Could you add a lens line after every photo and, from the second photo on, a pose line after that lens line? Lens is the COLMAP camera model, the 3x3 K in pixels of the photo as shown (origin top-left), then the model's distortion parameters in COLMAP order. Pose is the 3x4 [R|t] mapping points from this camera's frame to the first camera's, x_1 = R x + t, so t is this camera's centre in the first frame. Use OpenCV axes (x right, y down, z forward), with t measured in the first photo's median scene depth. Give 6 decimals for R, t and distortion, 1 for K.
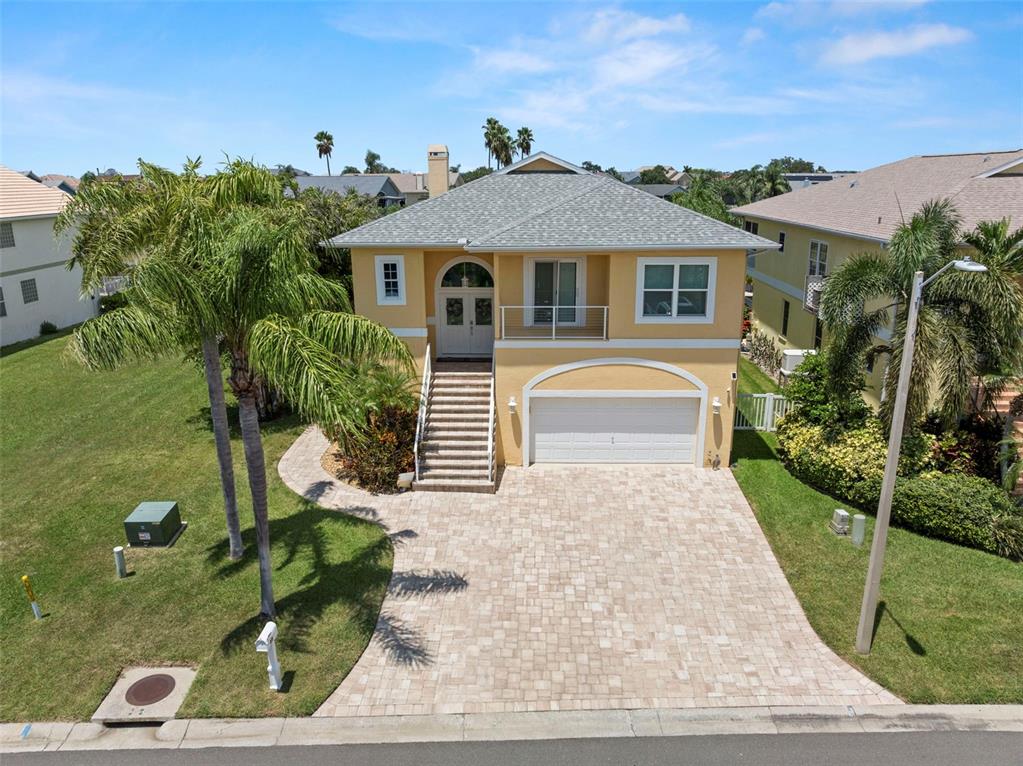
lens RADIAL K [[726.9, 0, 511.5], [0, 726.9, 383.0], [0, 0, 1]] dist [-0.062069, 0.036346]
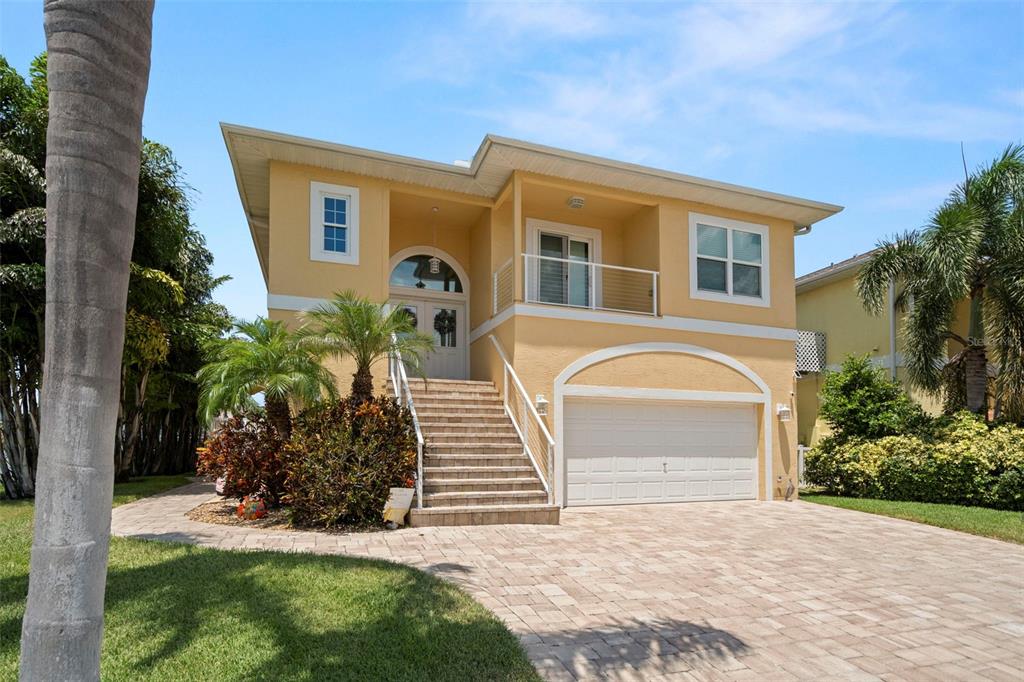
lens RADIAL K [[549.4, 0, 514.1], [0, 549.4, 446.2], [0, 0, 1]] dist [0.000257, 0.000377]
pose [[0.926082, 0.012167, 0.377126, -0.236525], [0.099008, 0.956623, -0.273990, 0.226552], [-0.364101, 0.291076, 0.884707, 0.676496]]
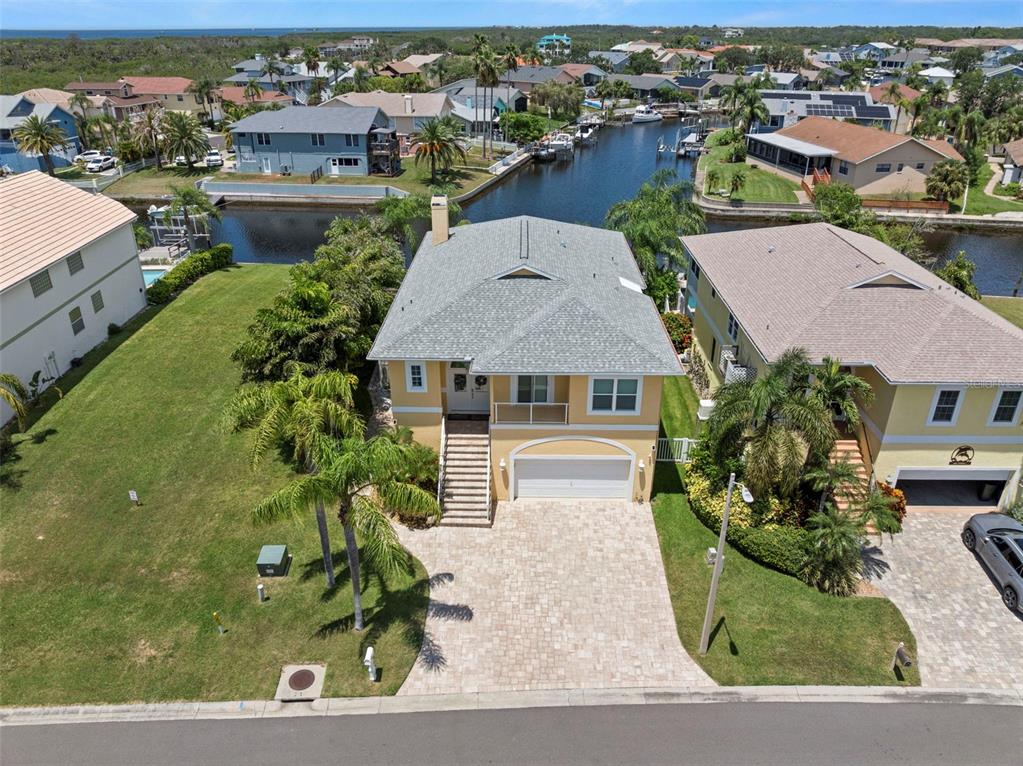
lens RADIAL K [[726.9, 0, 511.5], [0, 726.9, 383.0], [0, 0, 1]] dist [-0.062069, 0.036346]
pose [[0.999800, -0.001909, 0.019926, -0.010920], [-0.001895, 0.981938, 0.189191, -0.468893], [-0.019927, -0.189191, 0.981738, -0.464621]]
